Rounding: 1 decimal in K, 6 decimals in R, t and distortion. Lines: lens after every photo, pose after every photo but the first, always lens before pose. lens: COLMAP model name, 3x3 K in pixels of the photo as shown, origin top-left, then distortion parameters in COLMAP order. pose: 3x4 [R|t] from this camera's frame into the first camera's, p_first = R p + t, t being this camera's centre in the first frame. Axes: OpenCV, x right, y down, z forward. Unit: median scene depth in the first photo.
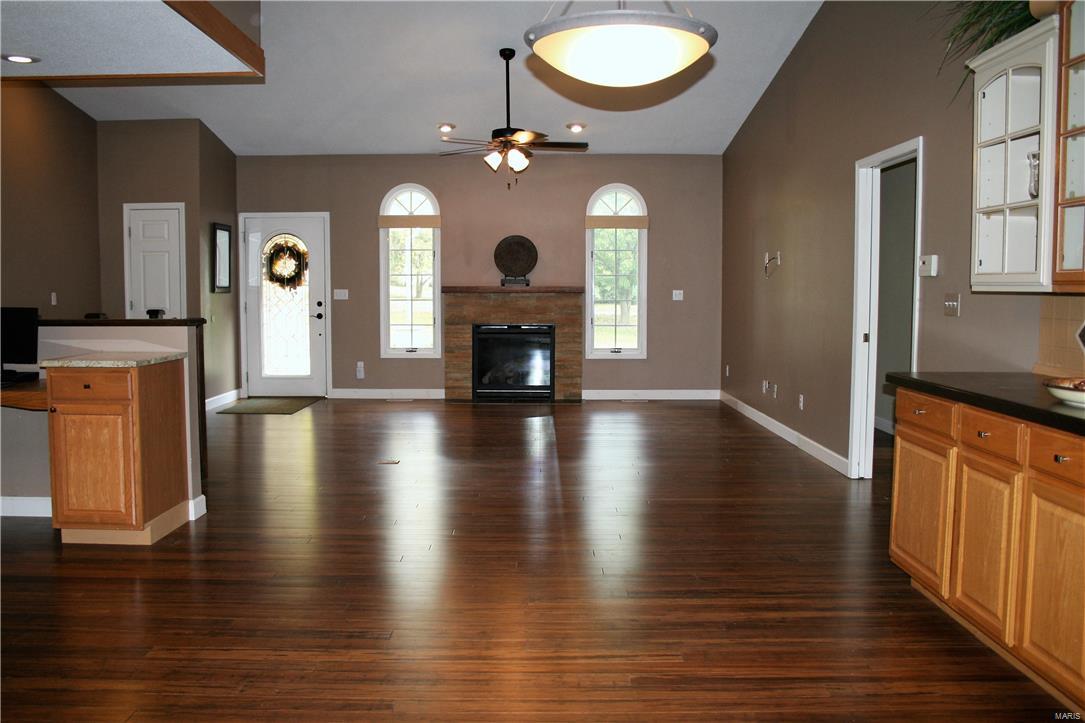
lens RADIAL K [[930.5, 0, 542.5], [0, 930.5, 361.5], [0, 0, 1]] dist [-0.122587, -0.000013]
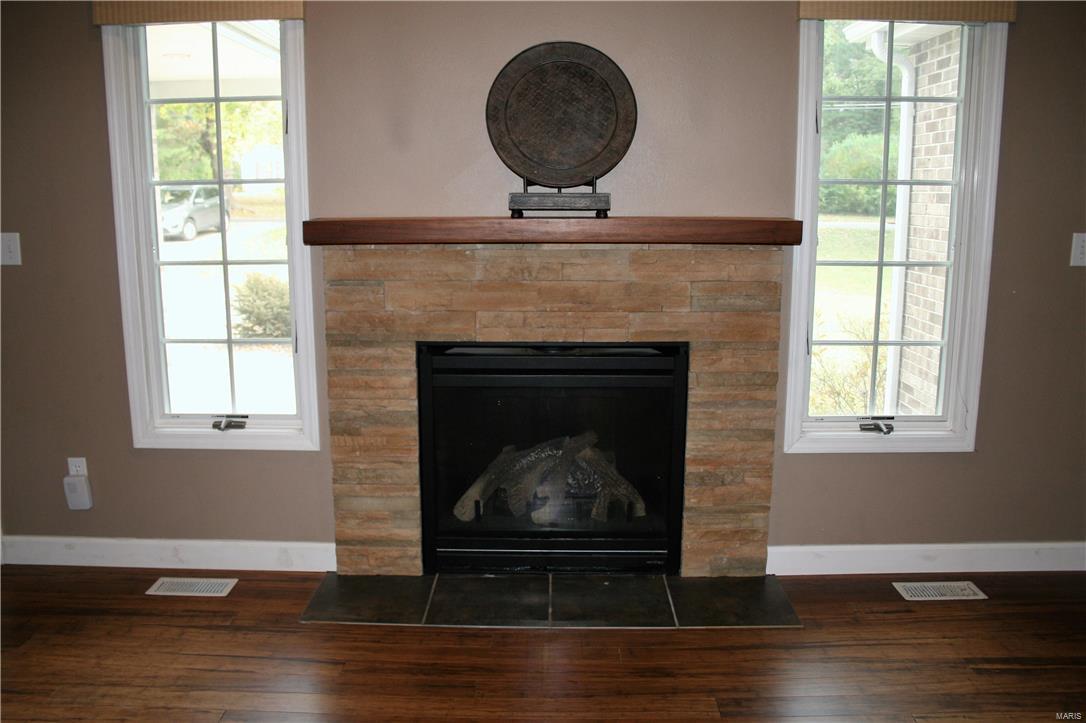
lens RADIAL K [[931.3, 0, 543.0], [0, 931.3, 361.5], [0, 0, 1]] dist [-0.122587, -0.000013]
pose [[0.999991, -0.004280, -0.000329, -0.033952], [0.004292, 0.995702, 0.092516, -0.062138], [-0.000068, -0.092517, 0.995711, 0.695778]]
